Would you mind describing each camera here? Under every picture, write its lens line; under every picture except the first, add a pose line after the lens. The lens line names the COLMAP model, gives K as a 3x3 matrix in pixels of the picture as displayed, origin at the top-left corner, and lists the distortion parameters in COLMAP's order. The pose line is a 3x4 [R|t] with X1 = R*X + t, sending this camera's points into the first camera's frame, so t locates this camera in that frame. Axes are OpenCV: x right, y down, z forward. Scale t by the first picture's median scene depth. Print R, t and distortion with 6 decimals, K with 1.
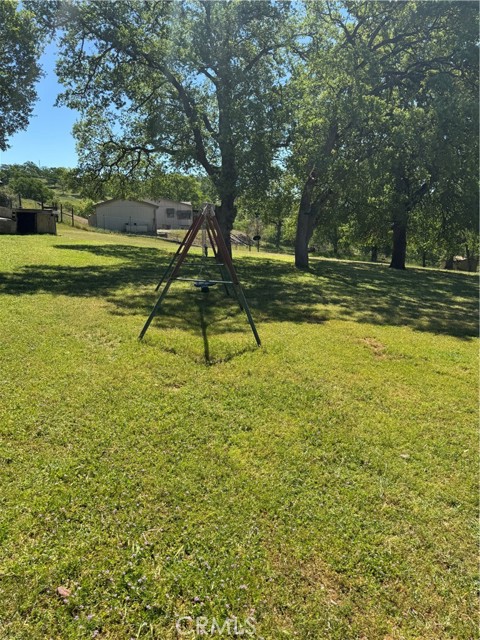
lens RADIAL K [[451.5, 0, 238.9], [0, 451.5, 331.1], [0, 0, 1]] dist [0.078511, -0.121670]
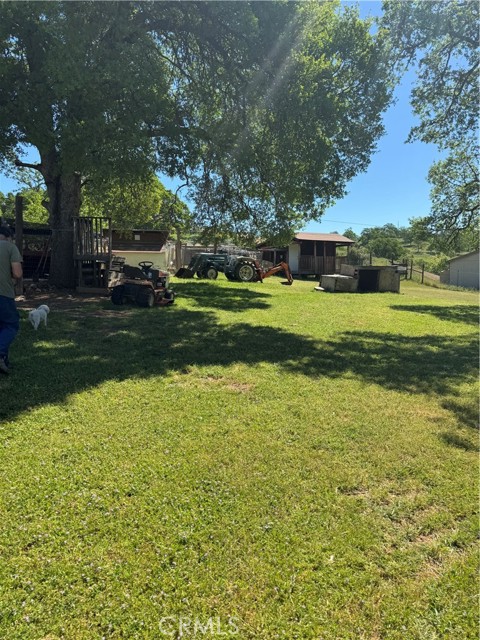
lens RADIAL K [[467.0, 0, 240.0], [0, 467.0, 320.0], [0, 0, 1]] dist [-0.000750, 0.001152]
pose [[0.753946, 0.046155, -0.655312, -0.058323], [-0.142149, 0.985358, -0.094143, -0.050038], [0.641372, 0.164131, 0.749468, 0.217706]]
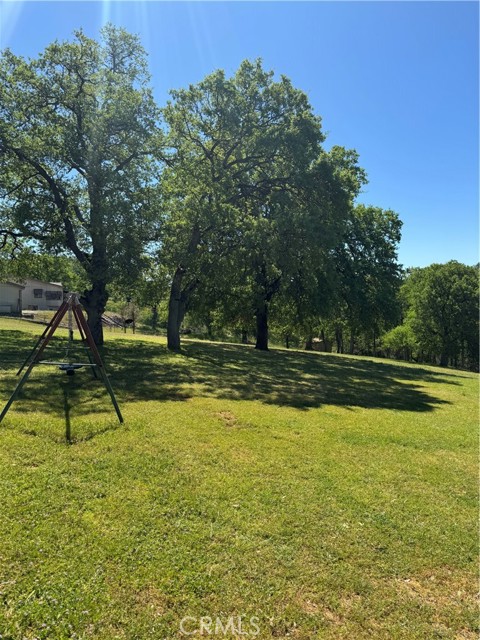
lens RADIAL K [[451.5, 0, 238.9], [0, 451.5, 331.1], [0, 0, 1]] dist [0.078511, -0.121670]
pose [[0.964011, 0.001573, 0.265858, 0.012704], [0.045589, 0.984193, -0.171130, 0.006704], [-0.261925, 0.177091, 0.948701, -0.065524]]
